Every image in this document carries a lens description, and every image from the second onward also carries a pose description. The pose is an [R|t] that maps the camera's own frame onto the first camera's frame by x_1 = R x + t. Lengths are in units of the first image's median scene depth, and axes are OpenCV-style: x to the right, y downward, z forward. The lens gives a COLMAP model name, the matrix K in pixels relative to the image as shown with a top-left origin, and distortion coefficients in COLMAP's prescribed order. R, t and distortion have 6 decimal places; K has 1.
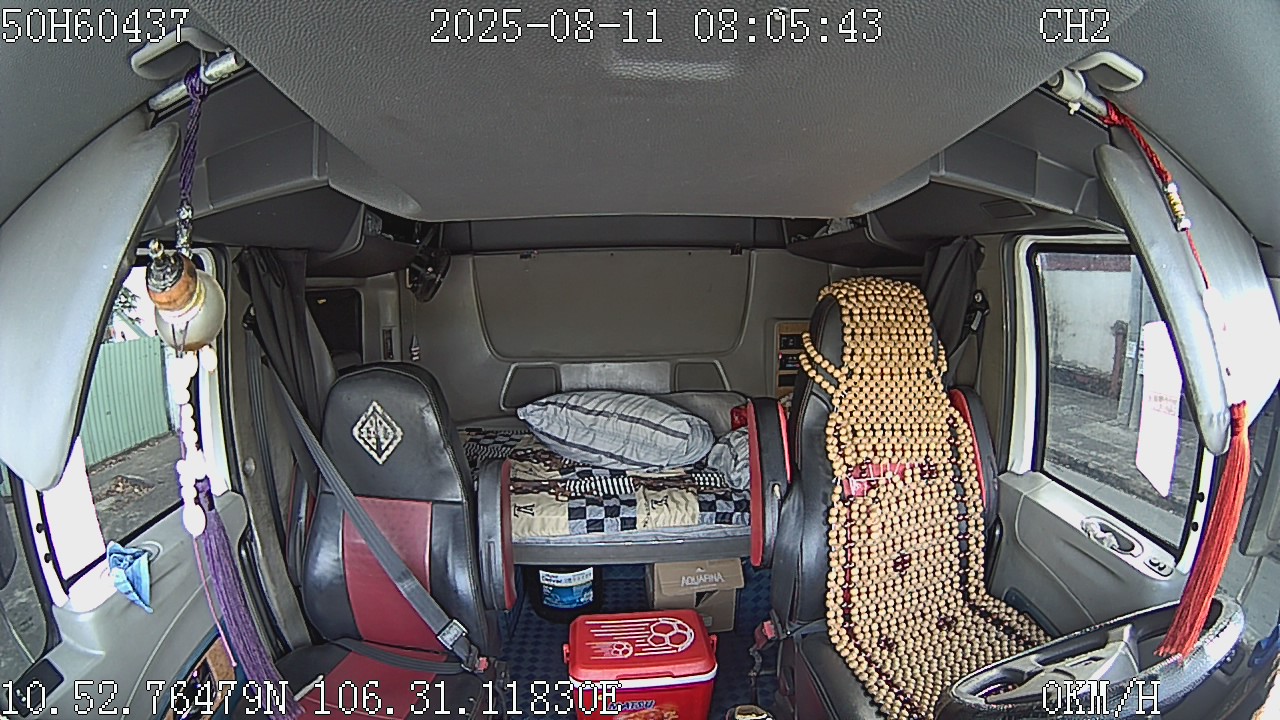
lens RADIAL K [[518.2, 0, 639.9], [0, 518.2, 359.2], [0, 0, 1]] dist [0.002528, 0.000135]
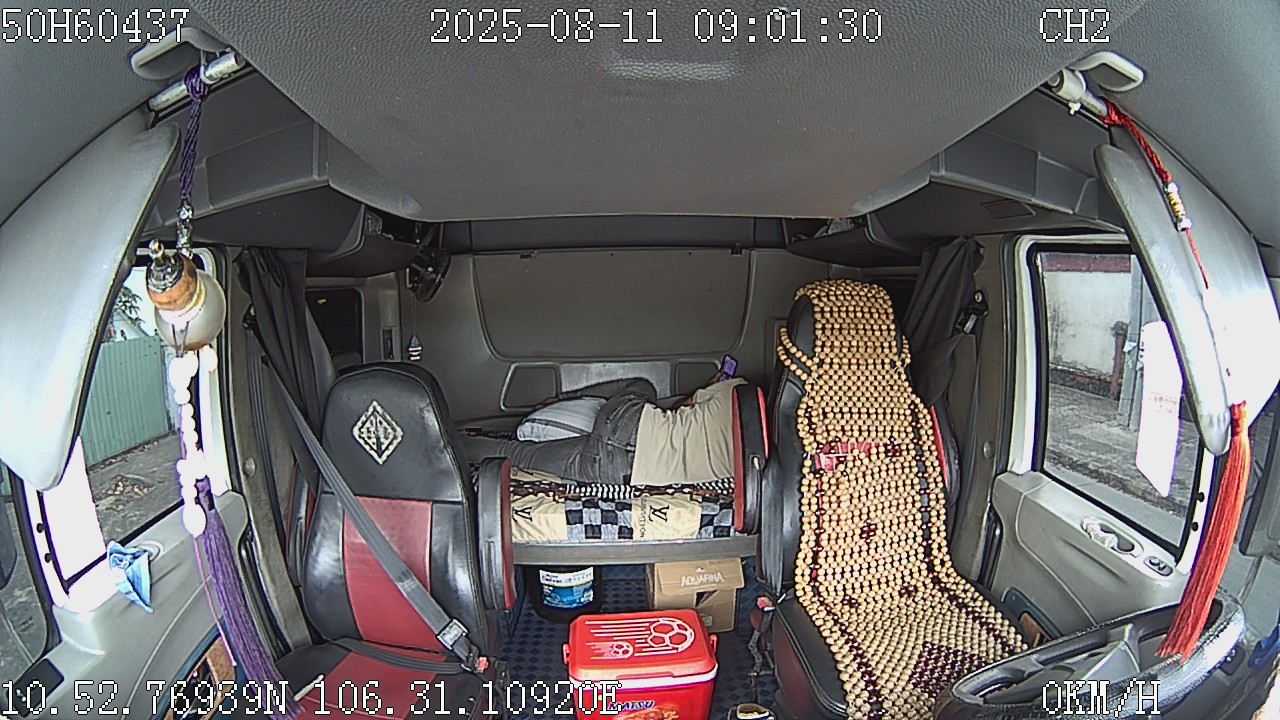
lens RADIAL K [[518.2, 0, 640.2], [0, 518.2, 358.3], [0, 0, 1]] dist [0.002528, 0.000135]
pose [[0.999999, 0.001107, -0.000023, 0.004298], [-0.001107, 0.999998, -0.001639, 0.017534], [0.000021, 0.001639, 0.999999, -0.137201]]
